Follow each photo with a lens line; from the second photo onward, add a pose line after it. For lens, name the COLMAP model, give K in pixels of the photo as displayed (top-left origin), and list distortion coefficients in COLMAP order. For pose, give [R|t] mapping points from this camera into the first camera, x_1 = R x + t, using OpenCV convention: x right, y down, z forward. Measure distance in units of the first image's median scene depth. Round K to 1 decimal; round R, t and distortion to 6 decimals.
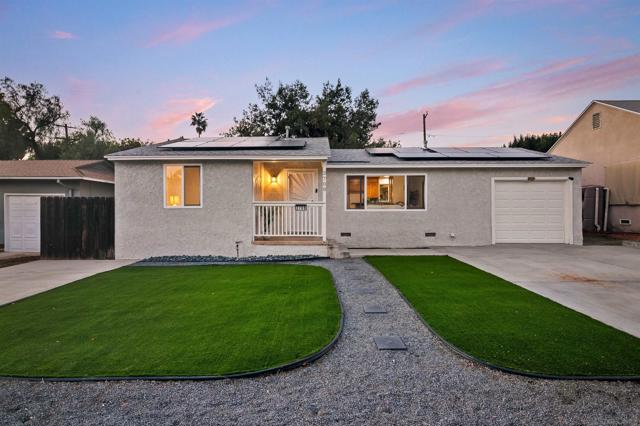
lens RADIAL K [[320.8, 0, 312.5], [0, 320.8, 211.9], [0, 0, 1]] dist [0.002947, 0.000818]
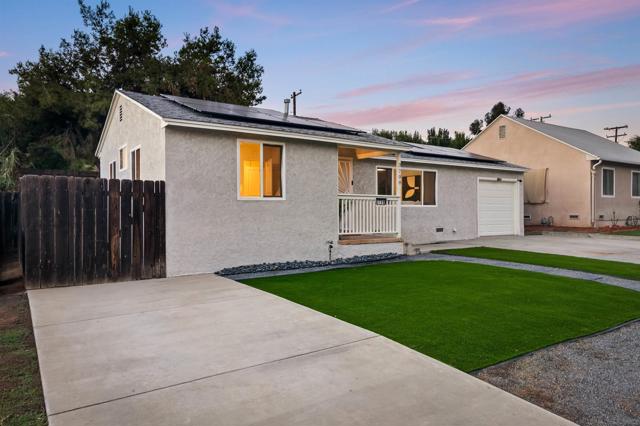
lens RADIAL K [[440.4, 0, 321.5], [0, 440.4, 220.4], [0, 0, 1]] dist [0.043333, 0.000359]
pose [[0.813832, -0.010858, 0.580999, -0.766790], [-0.000950, 0.999799, 0.020015, 0.012383], [-0.581100, -0.016841, 0.813658, 0.071799]]
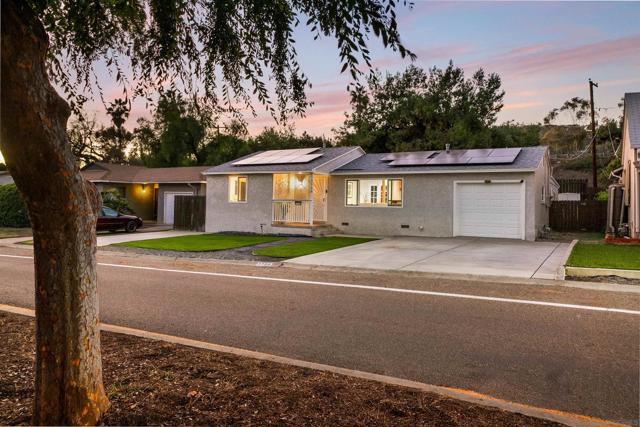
lens RADIAL K [[481.7, 0, 319.3], [0, 481.7, 205.1], [0, 0, 1]] dist [0.001279, 0.001334]
pose [[0.878427, 0.016239, -0.477600, 0.983013], [-0.020848, 0.999773, -0.004351, 0.002135], [0.477421, 0.013779, 0.878567, -0.833482]]
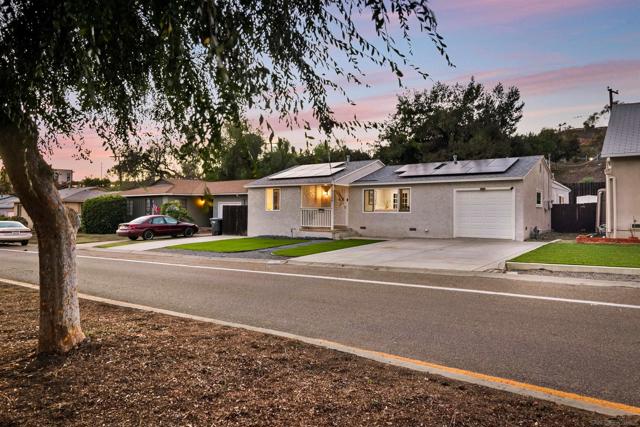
lens RADIAL K [[446.1, 0, 330.6], [0, 446.1, 212.2], [0, 0, 1]] dist [0.026954, -0.000913]
pose [[0.822394, 0.004421, -0.568901, 1.219223], [-0.003888, 0.999990, 0.002150, -0.009882], [0.568905, 0.000444, 0.822403, -0.878670]]
